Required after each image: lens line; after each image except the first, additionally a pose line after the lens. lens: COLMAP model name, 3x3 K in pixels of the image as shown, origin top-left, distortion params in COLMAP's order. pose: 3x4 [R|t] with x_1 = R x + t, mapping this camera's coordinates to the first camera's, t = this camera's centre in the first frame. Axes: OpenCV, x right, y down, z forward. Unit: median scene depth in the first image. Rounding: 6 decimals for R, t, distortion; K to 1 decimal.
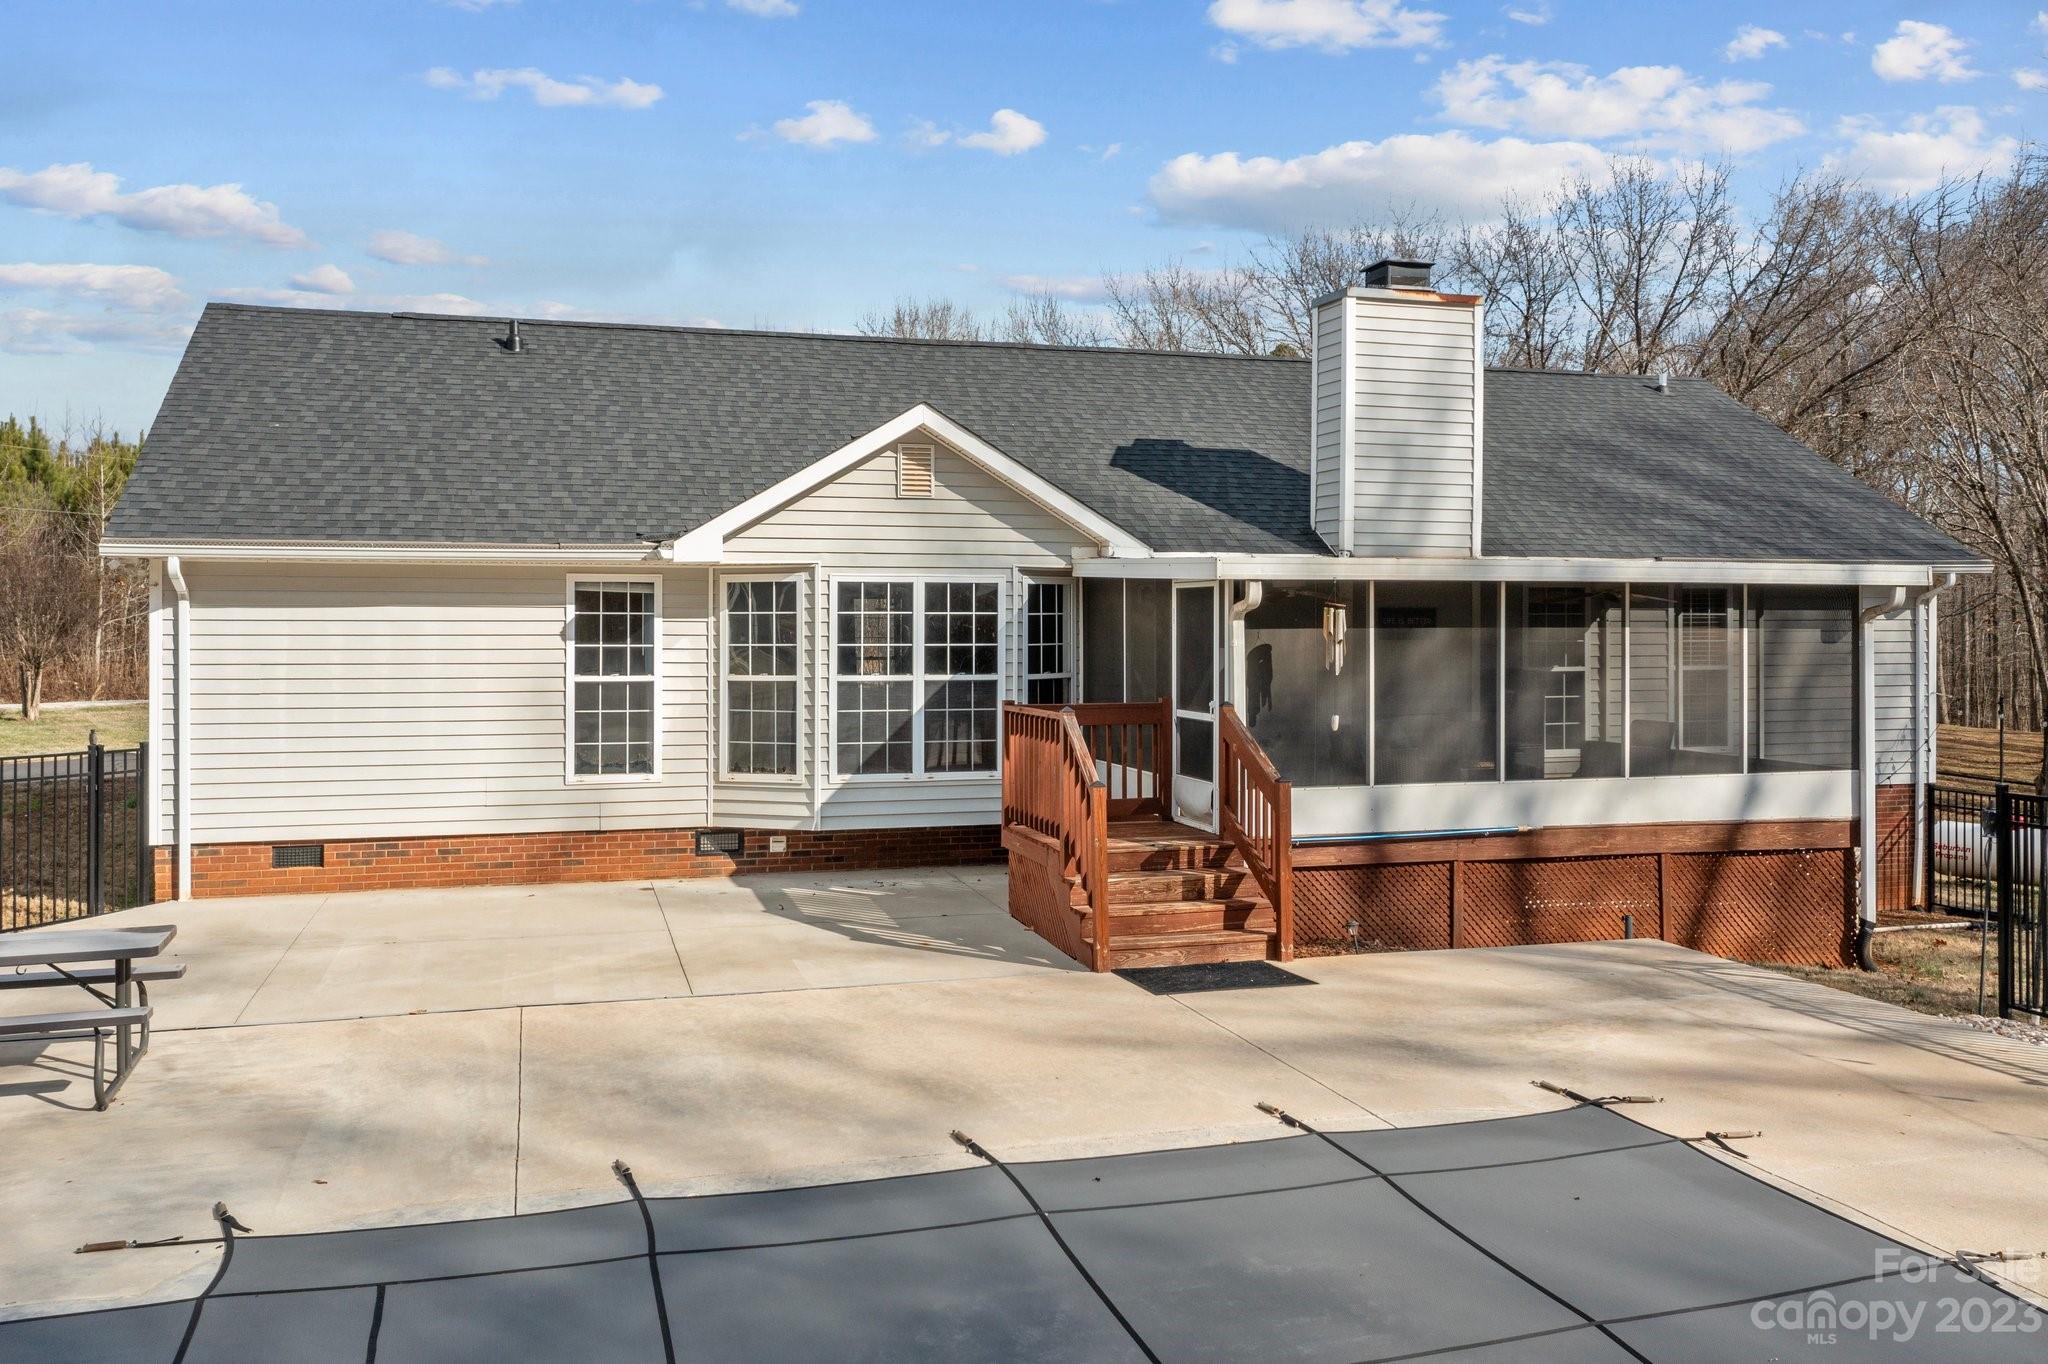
lens RADIAL K [[1682.1, 0, 1011.2], [0, 1682.1, 634.2], [0, 0, 1]] dist [0.000311, 0.006613]
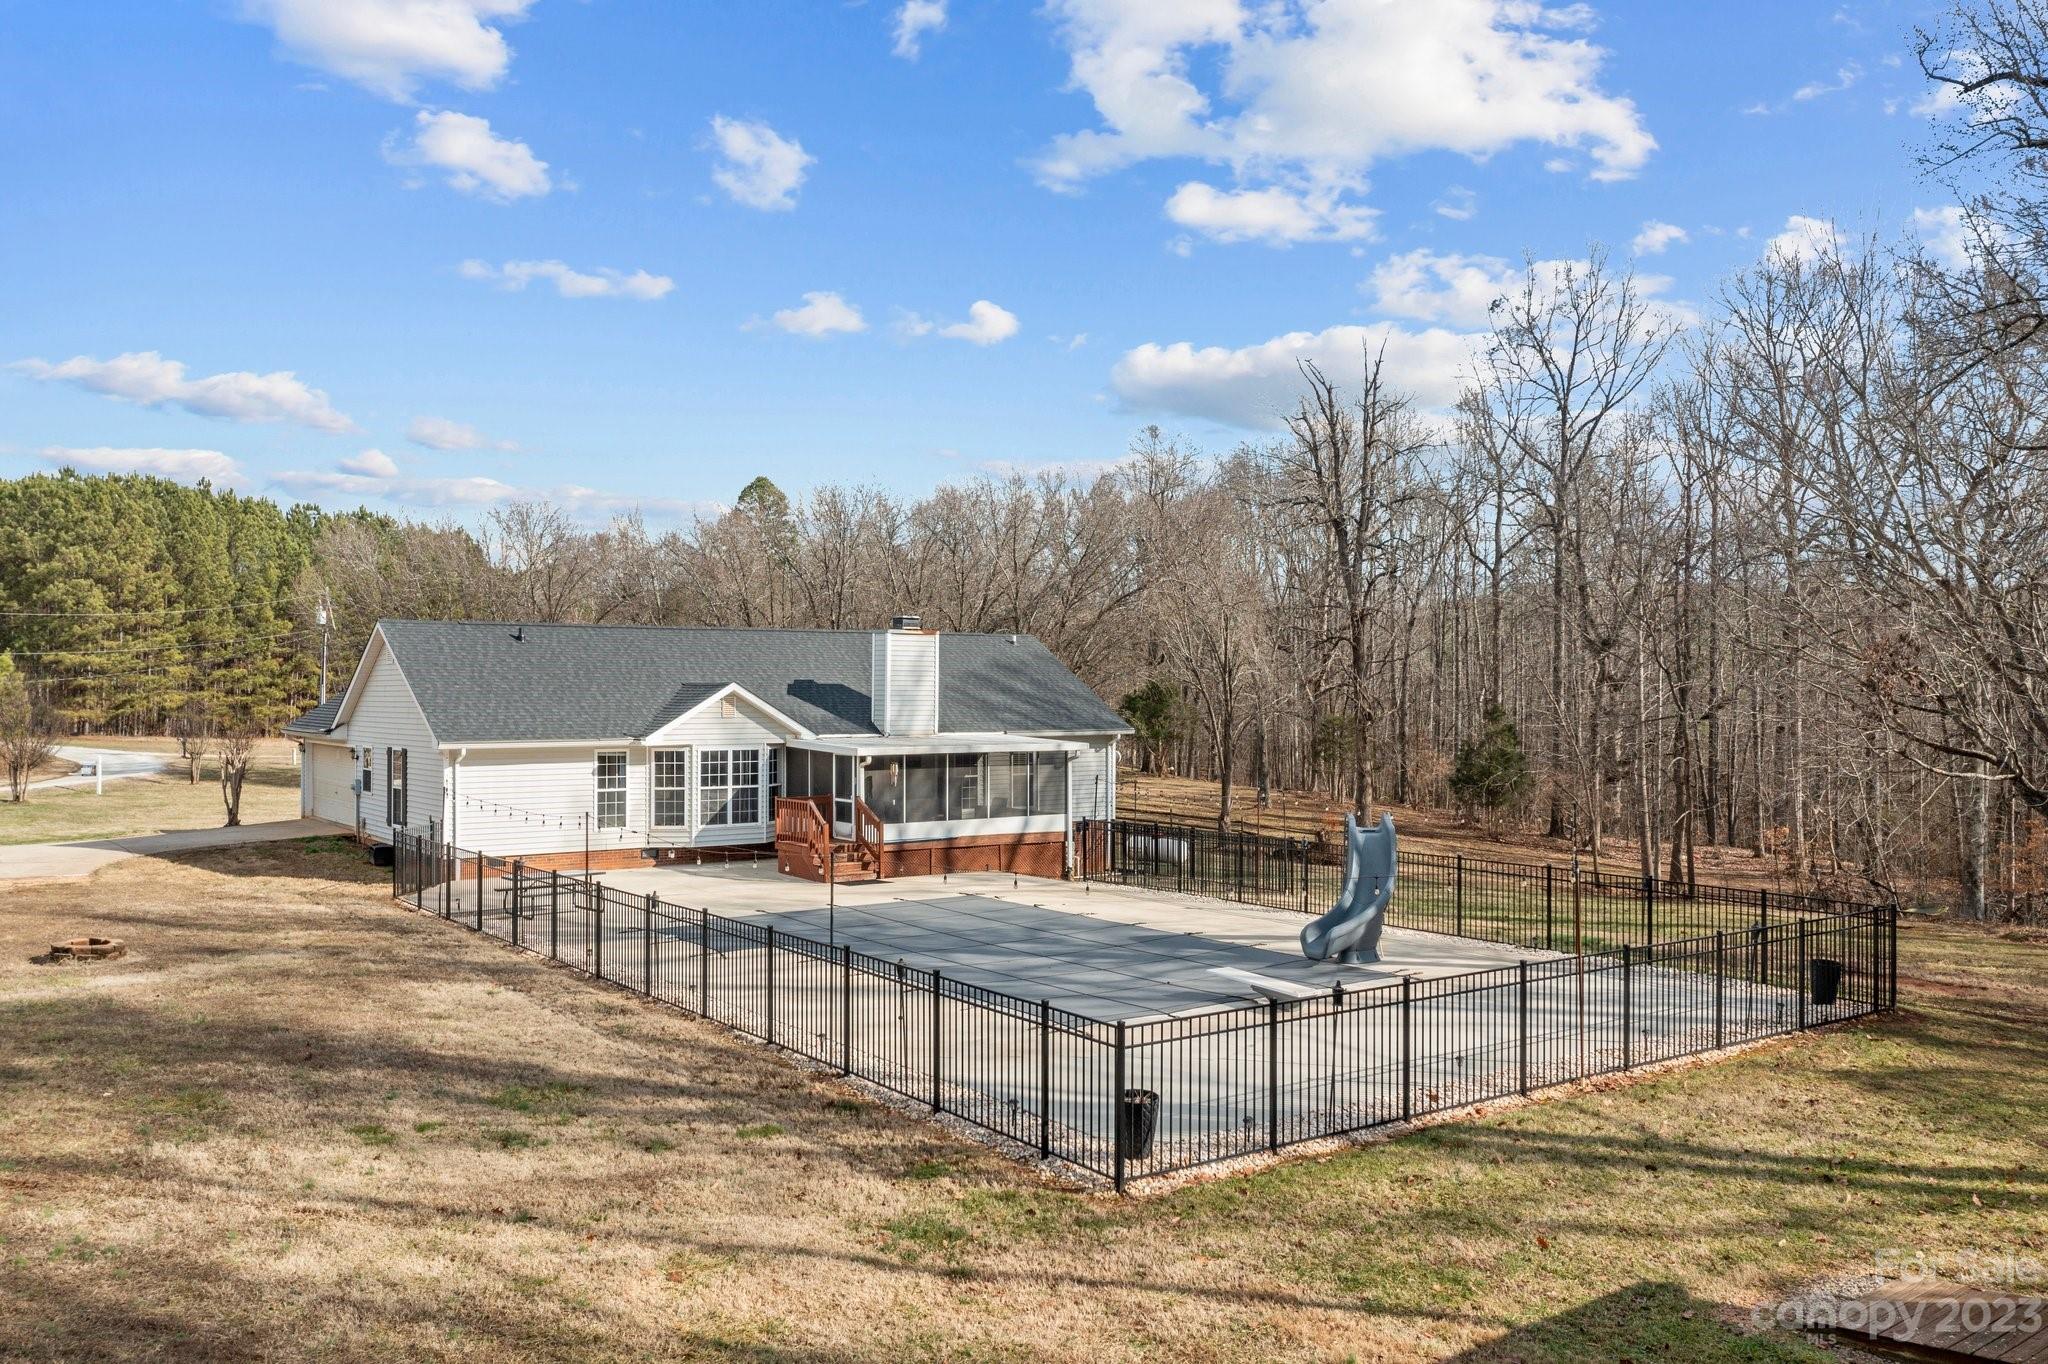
lens RADIAL K [[1652.8, 0, 1020.2], [0, 1652.8, 691.1], [0, 0, 1]] dist [0.001668, 0.024441]
pose [[0.942853, 0.000279, 0.333210, -0.485218], [0.001058, 0.999992, -0.003832, -0.112274], [-0.333209, 0.003966, 0.942845, -1.555648]]
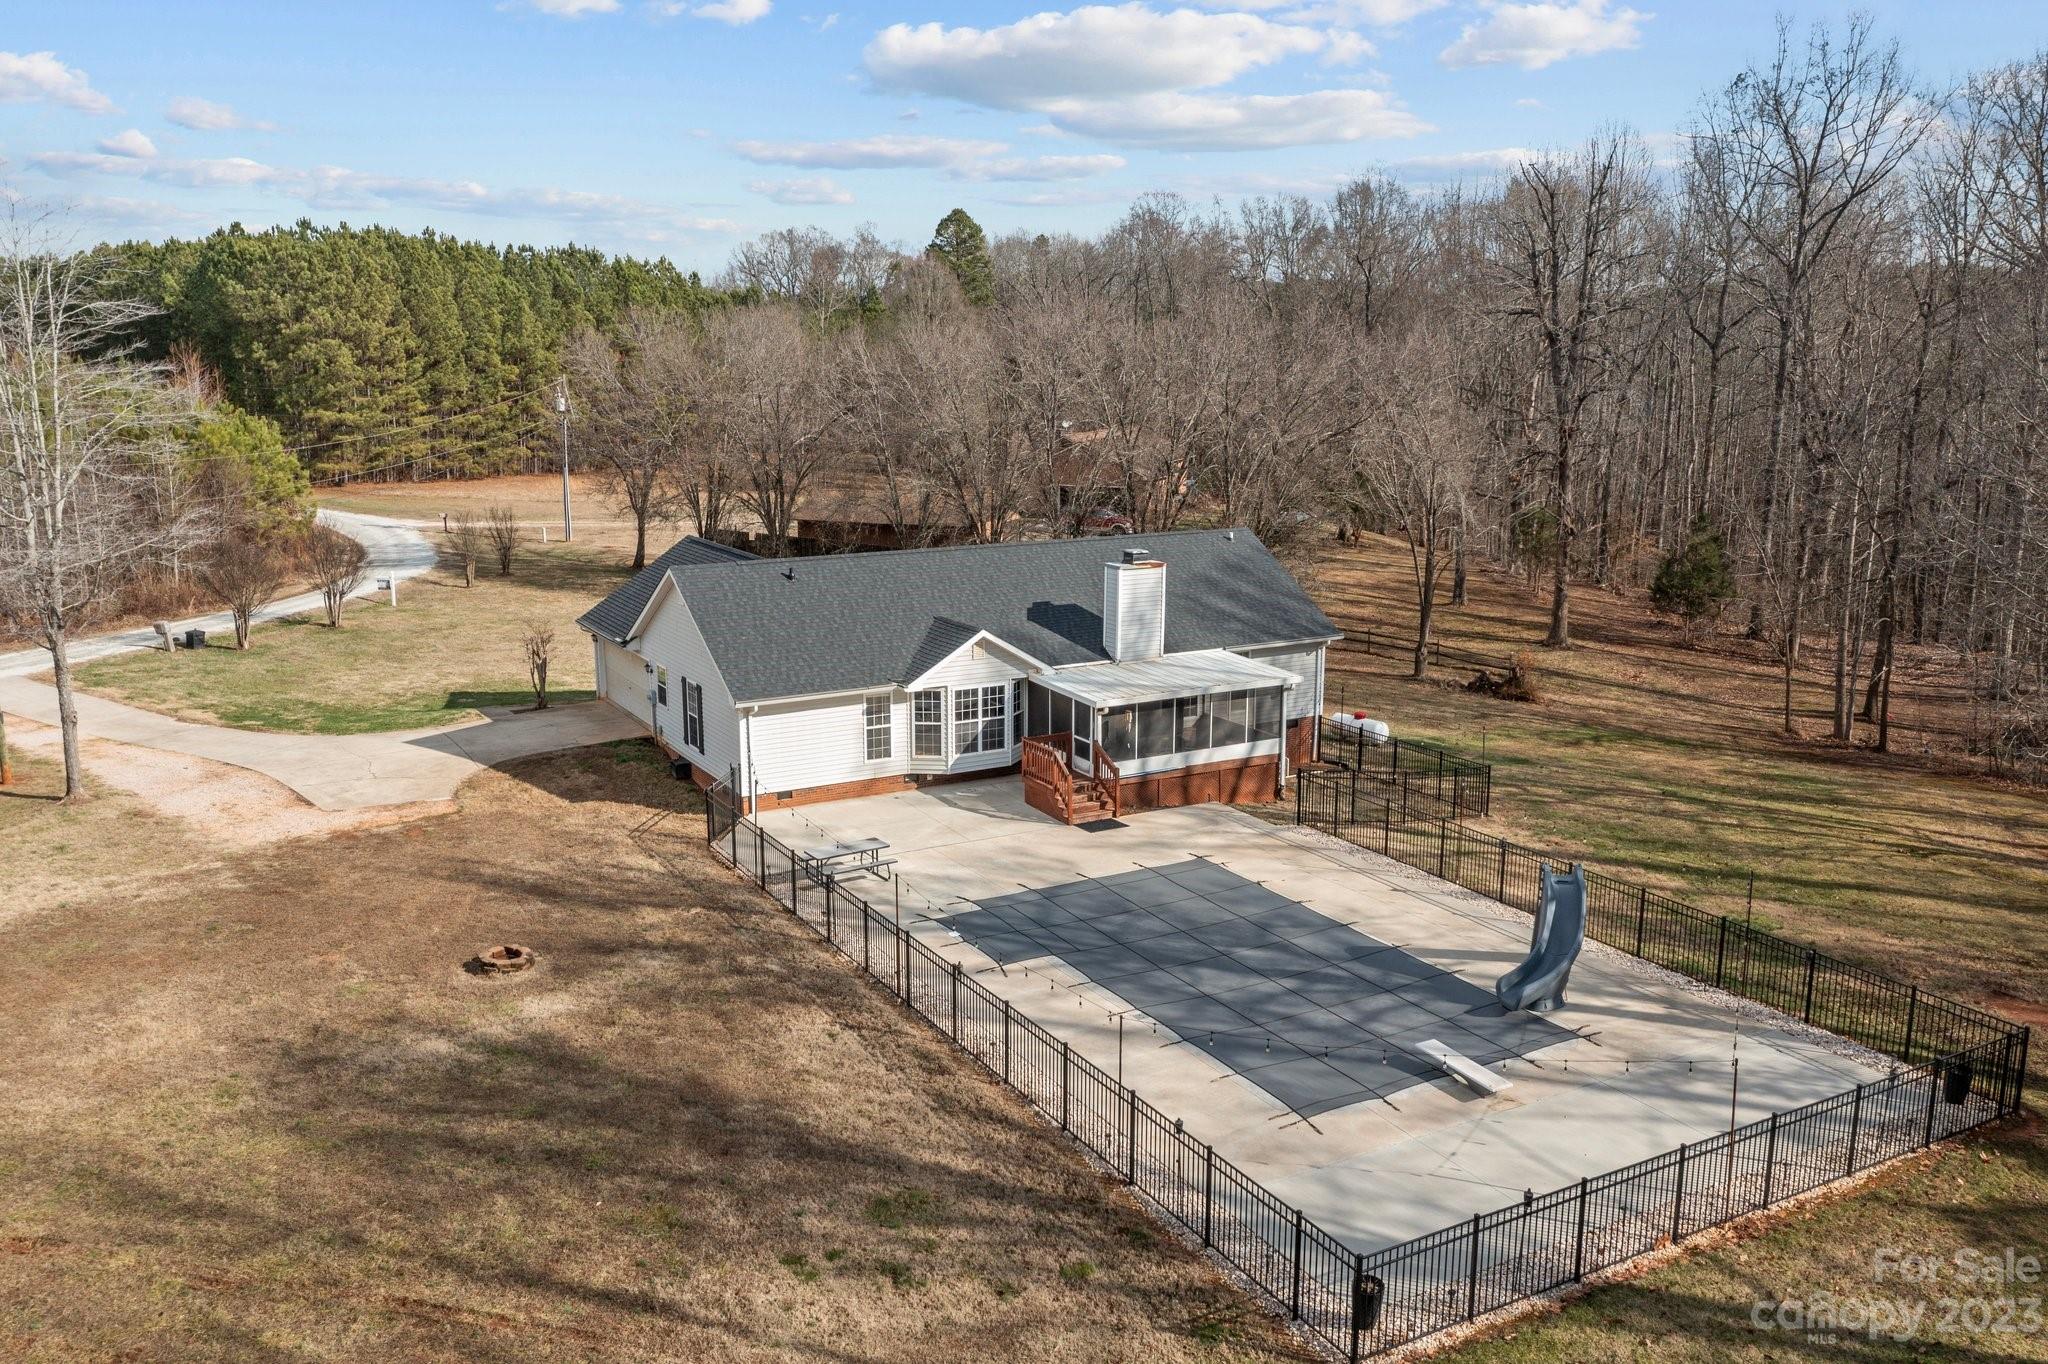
lens RADIAL K [[1652.8, 0, 1020.2], [0, 1652.8, 691.1], [0, 0, 1]] dist [0.001668, 0.024441]
pose [[0.973506, -0.046254, 0.223936, -0.630125], [0.000543, 0.979793, 0.200015, -0.598573], [-0.228662, -0.194594, 0.953859, -1.742064]]
